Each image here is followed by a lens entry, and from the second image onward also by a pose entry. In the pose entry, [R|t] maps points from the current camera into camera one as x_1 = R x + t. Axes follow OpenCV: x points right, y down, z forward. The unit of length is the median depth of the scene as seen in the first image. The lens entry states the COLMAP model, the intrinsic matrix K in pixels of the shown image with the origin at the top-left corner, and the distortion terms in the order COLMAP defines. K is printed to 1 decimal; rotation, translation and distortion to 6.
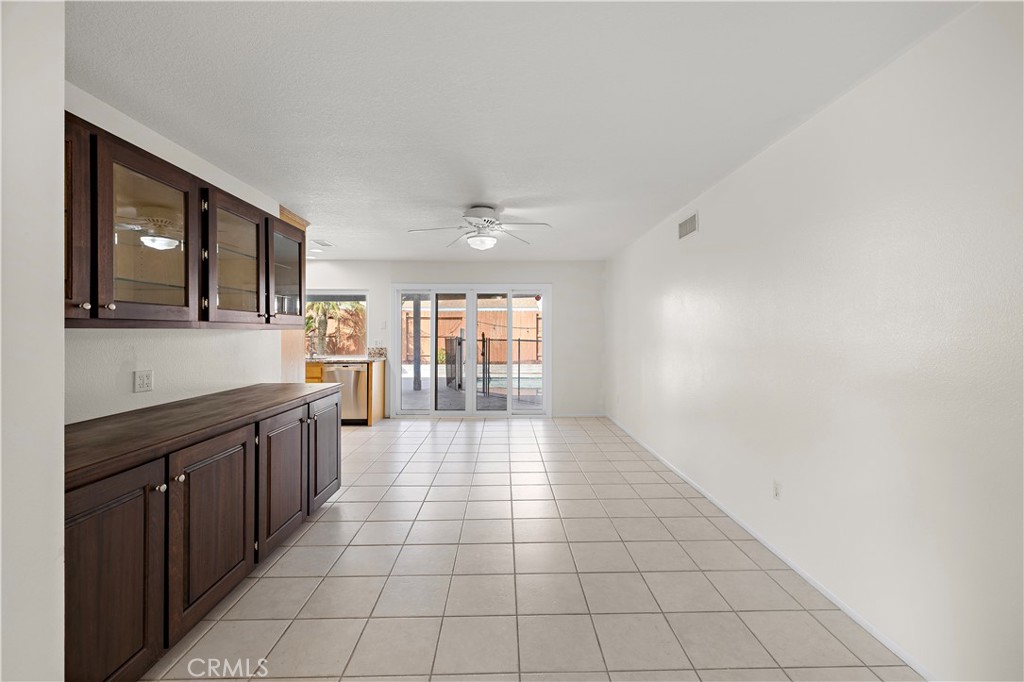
lens RADIAL K [[435.9, 0, 518.8], [0, 435.9, 336.3], [0, 0, 1]] dist [-0.002263, 0.003230]
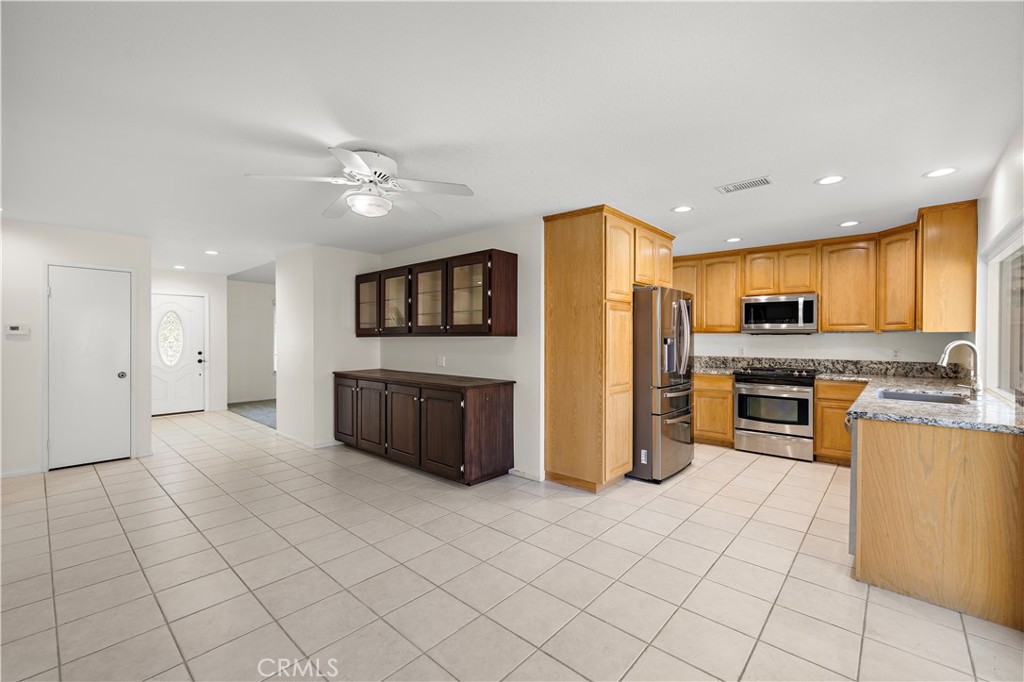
lens RADIAL K [[435.9, 0, 508.5], [0, 435.9, 341.9], [0, 0, 1]] dist [-0.002263, 0.003230]
pose [[-0.697431, 0.003656, -0.716643, 0.146906], [-0.009933, 0.999842, 0.014768, -0.009502], [0.716583, 0.017418, -0.697284, 0.949385]]
